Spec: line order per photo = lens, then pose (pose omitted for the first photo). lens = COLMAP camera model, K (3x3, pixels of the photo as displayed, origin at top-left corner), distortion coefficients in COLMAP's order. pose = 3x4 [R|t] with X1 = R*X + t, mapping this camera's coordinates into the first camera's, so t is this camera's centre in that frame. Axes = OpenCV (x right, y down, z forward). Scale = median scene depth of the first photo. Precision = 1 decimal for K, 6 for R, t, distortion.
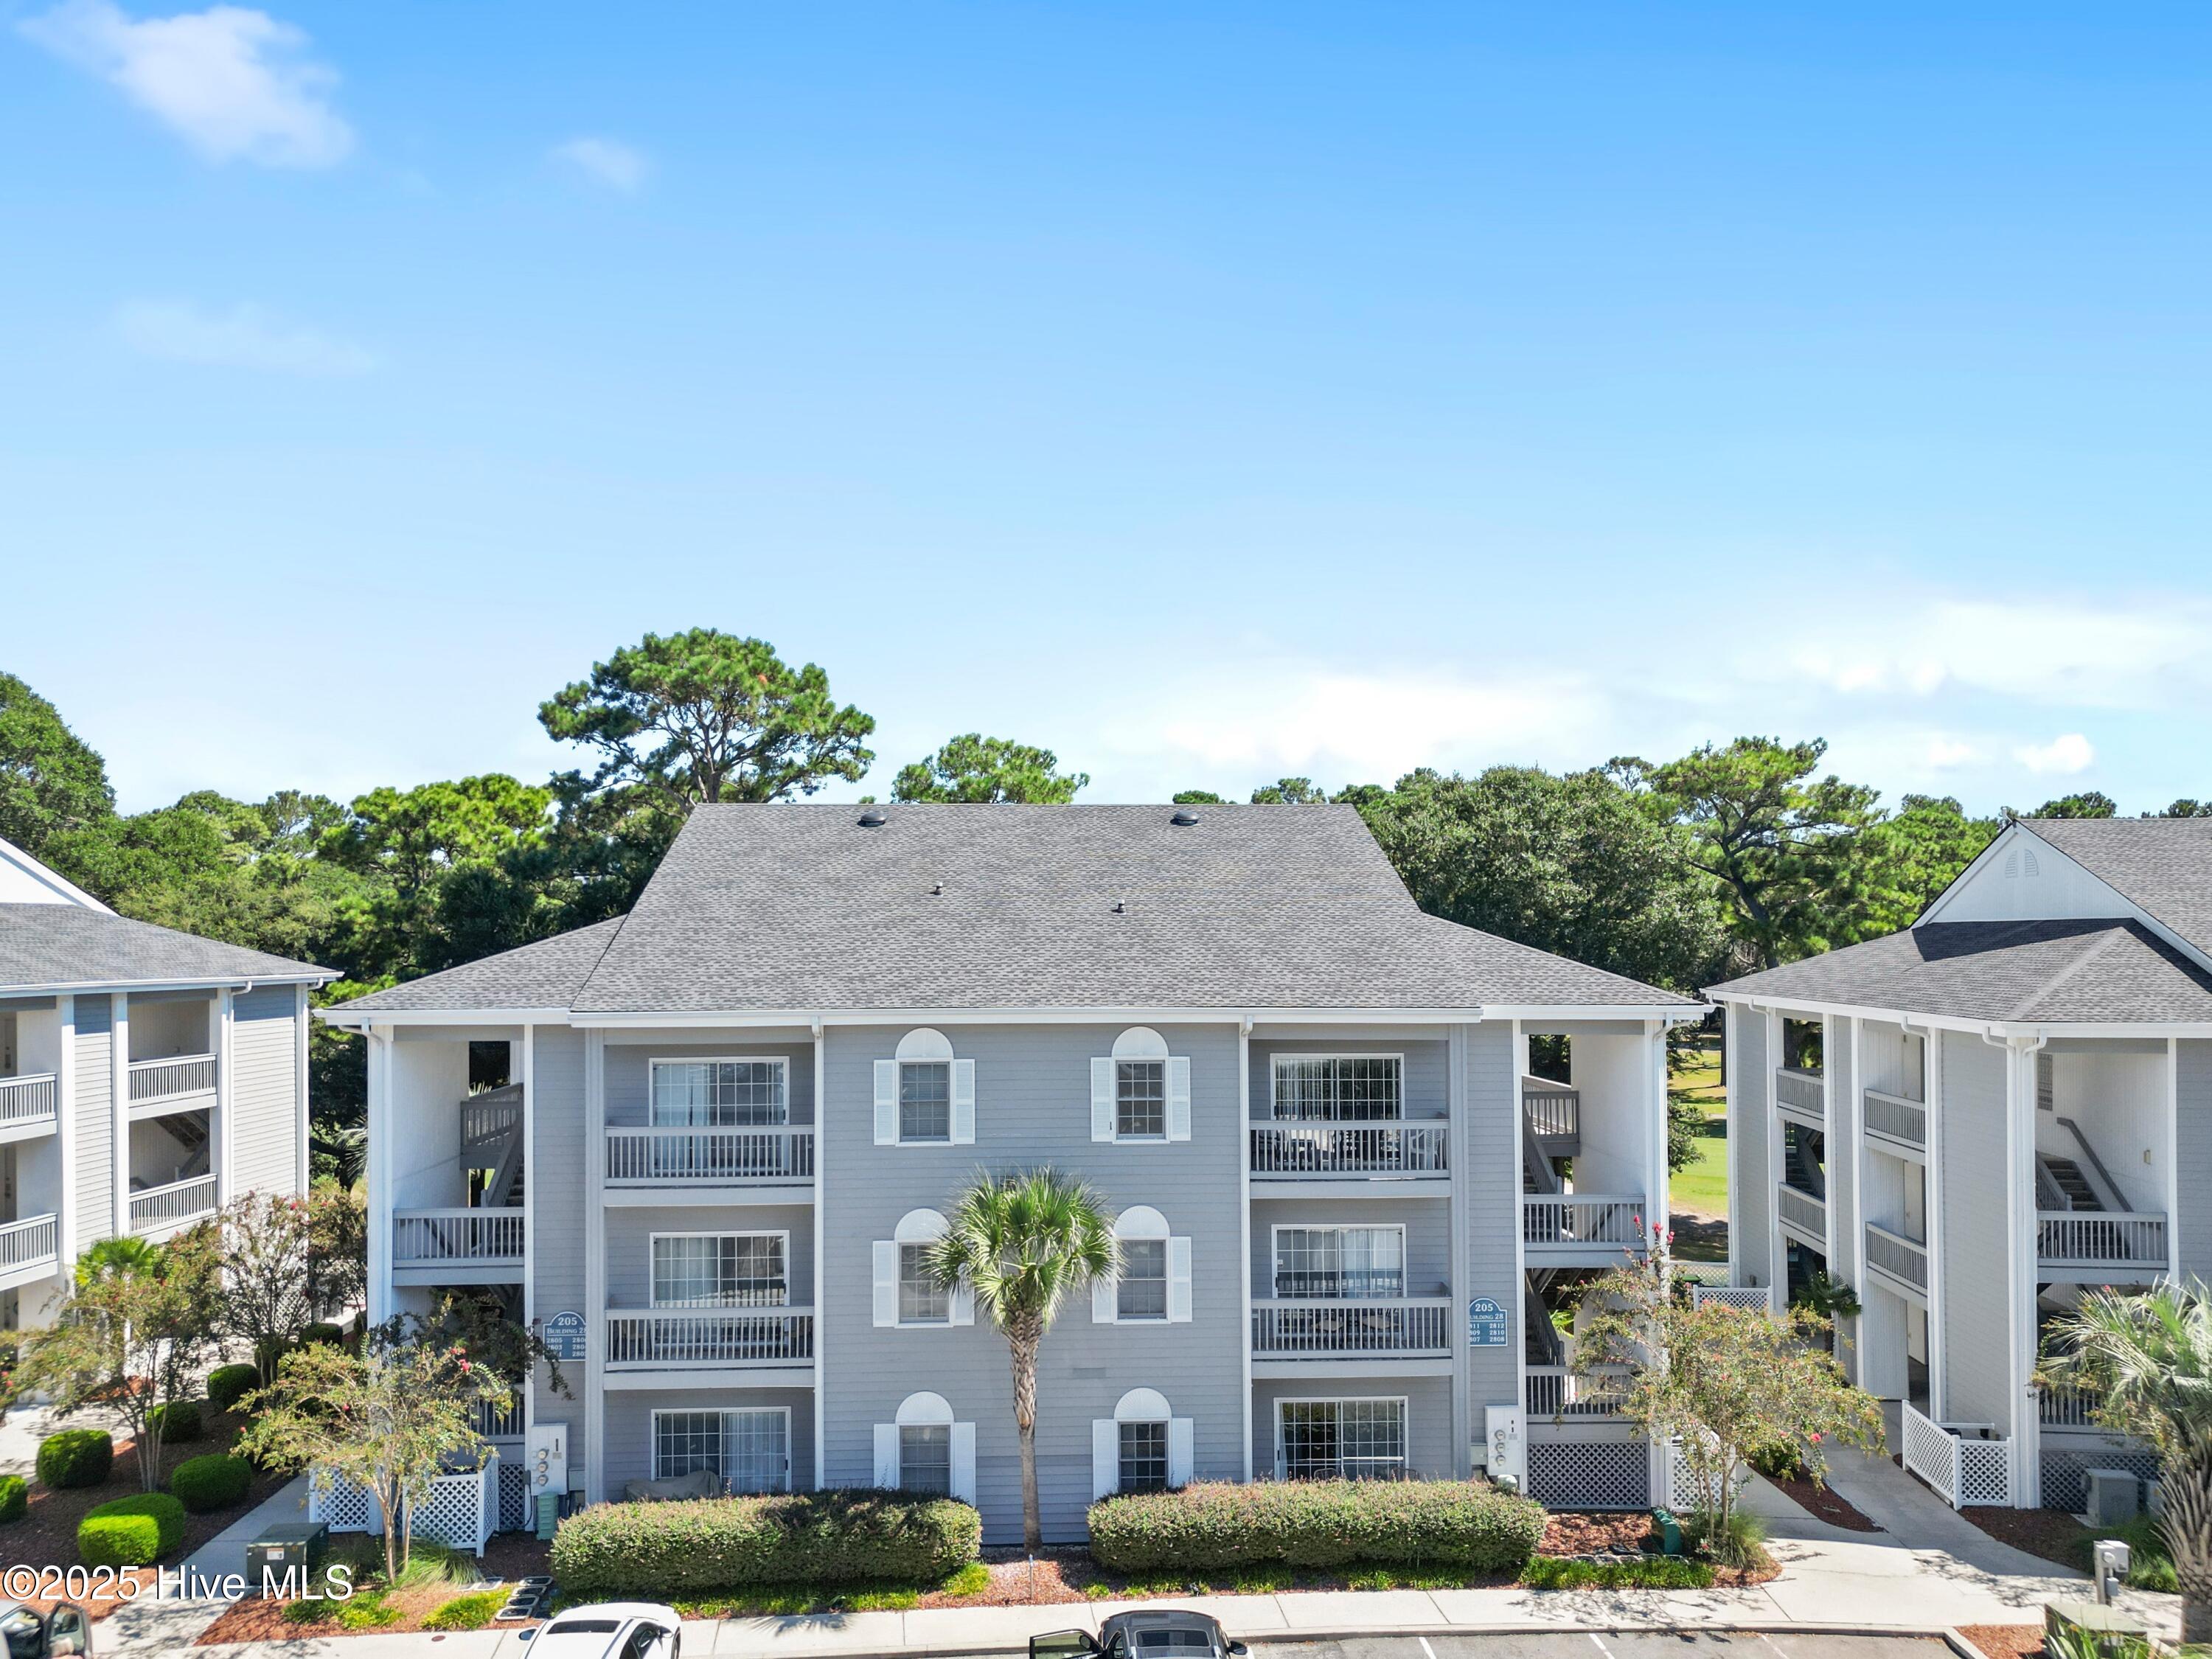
lens RADIAL K [[1587.5, 0, 1103.1], [0, 1587.5, 829.4], [0, 0, 1]] dist [0.042405, -0.052295]
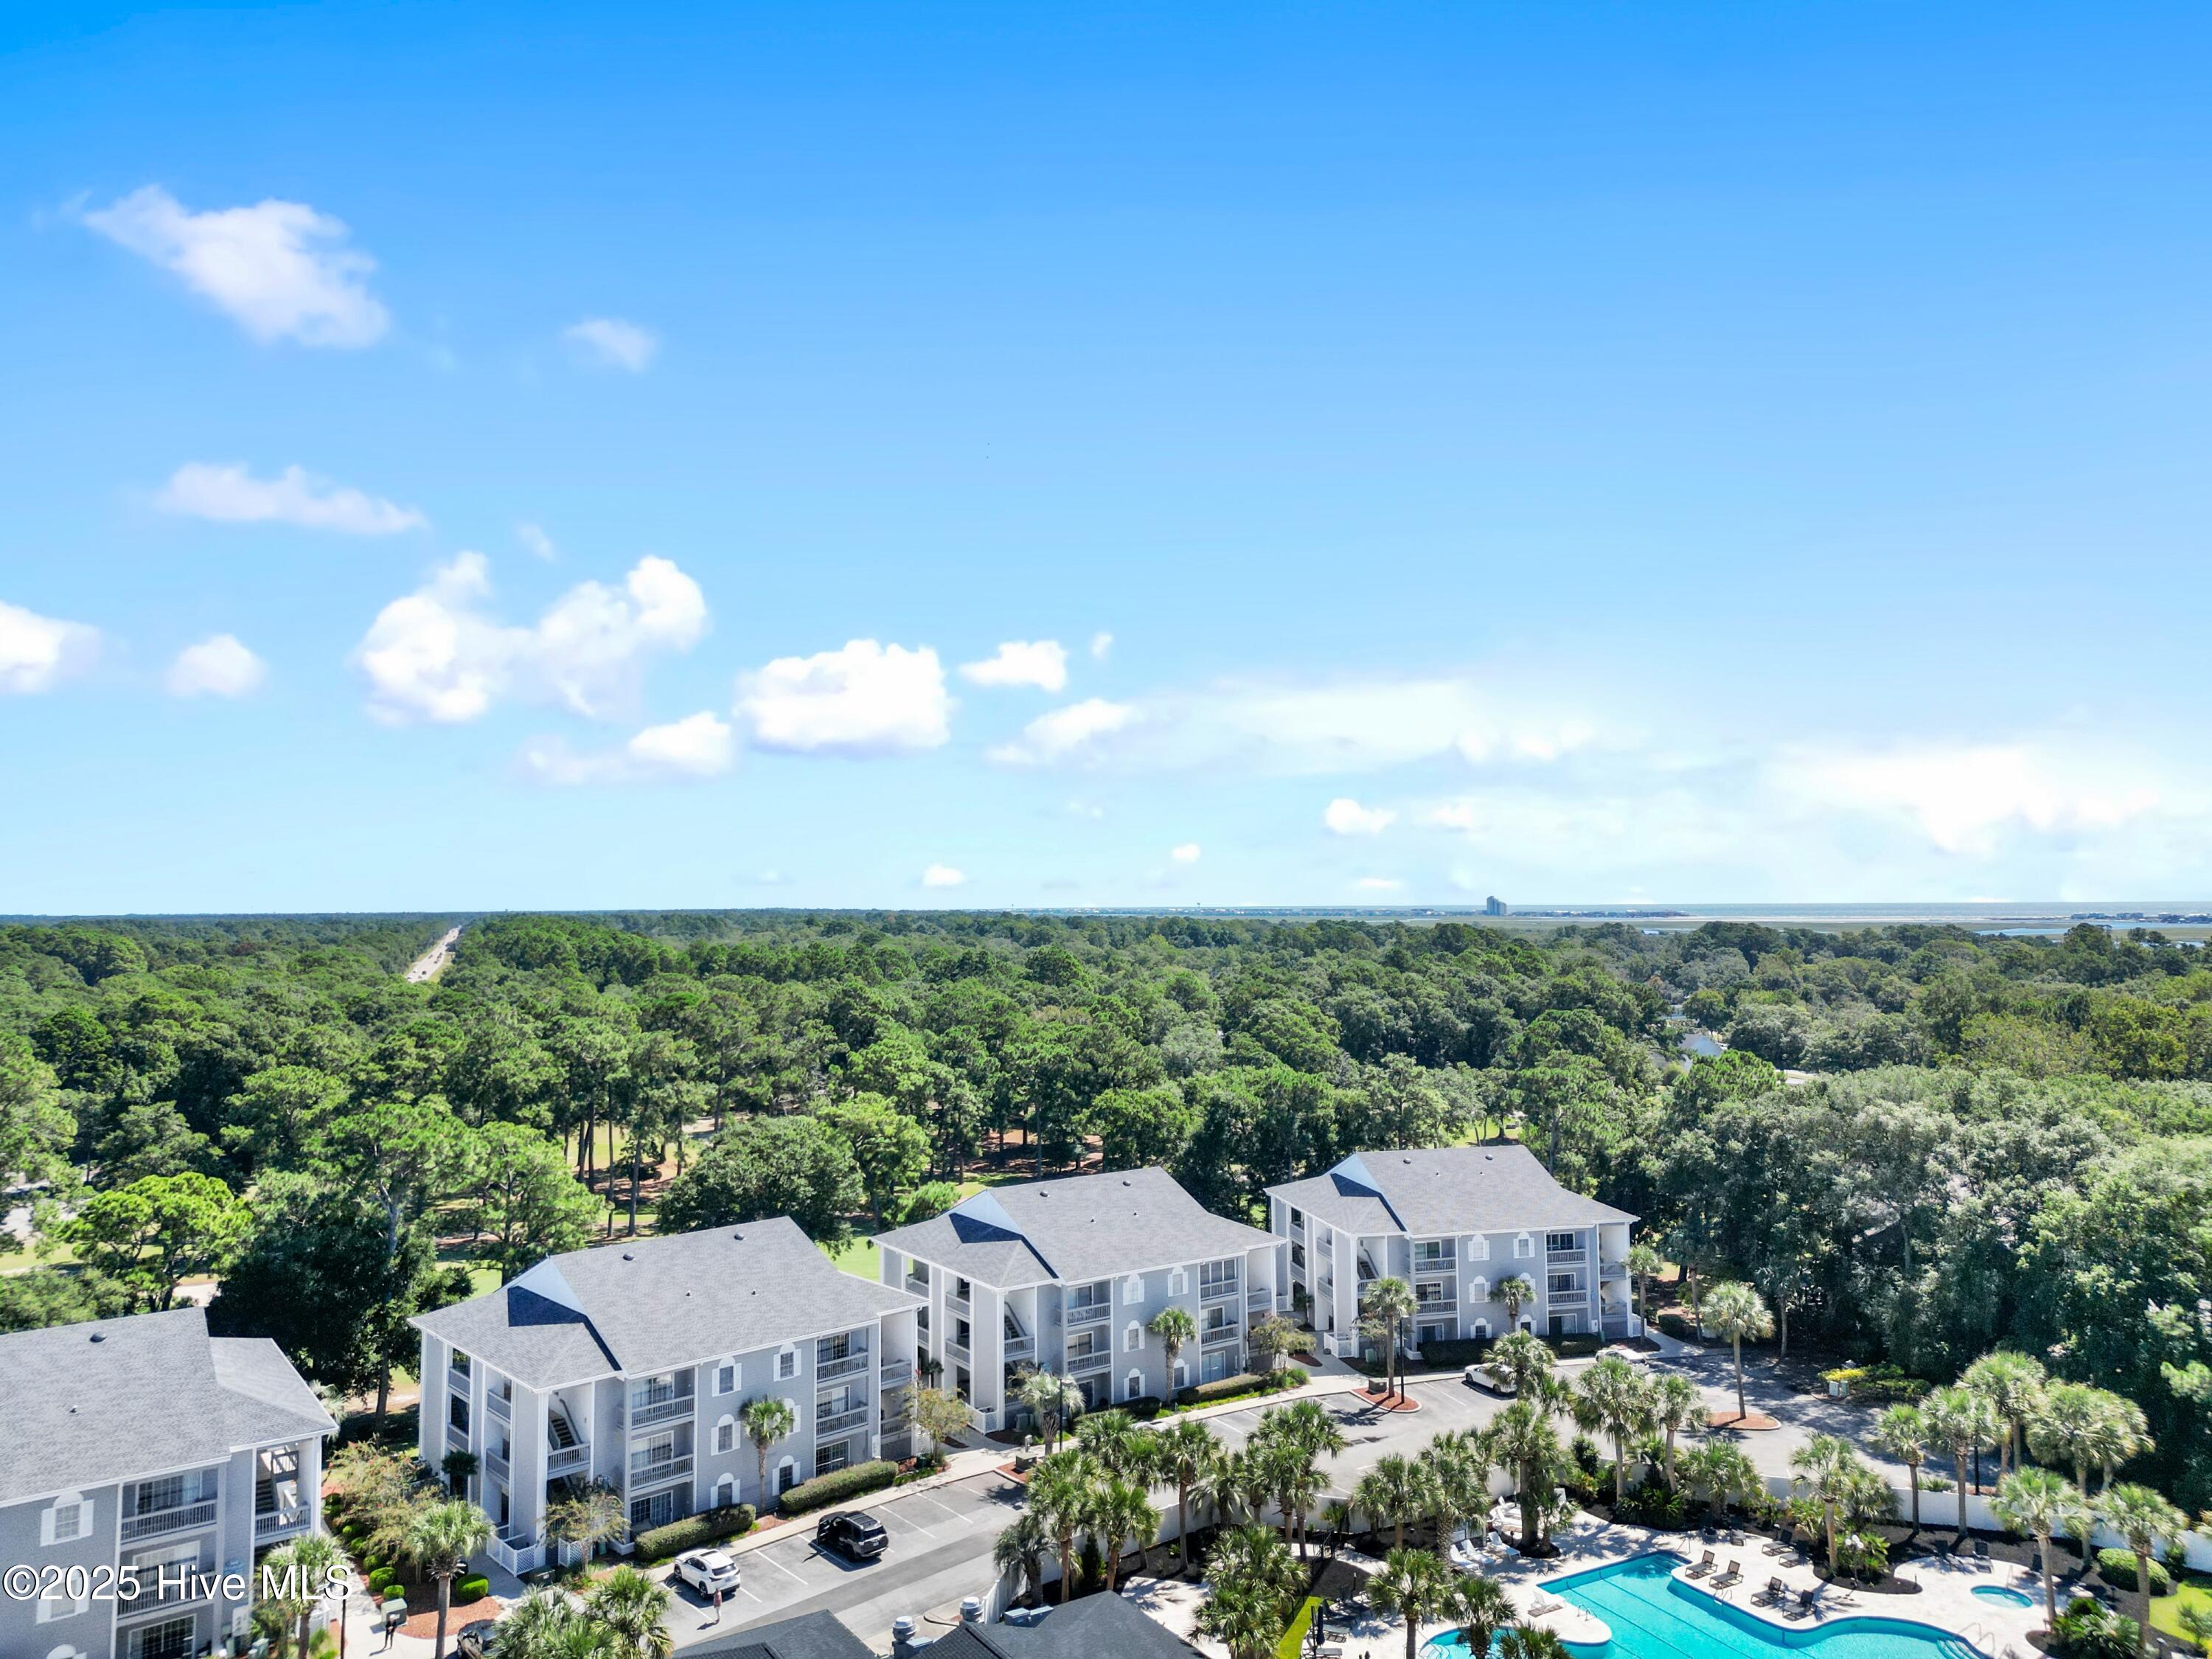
lens RADIAL K [[1587.5, 0, 1122.1], [0, 1587.5, 814.1], [0, 0, 1]] dist [0.042405, -0.052295]
pose [[0.761623, 0.029563, 0.647346, -1.576370], [-0.043592, 0.999033, 0.005665, -0.983076], [-0.646553, -0.032534, 0.762175, -1.837440]]
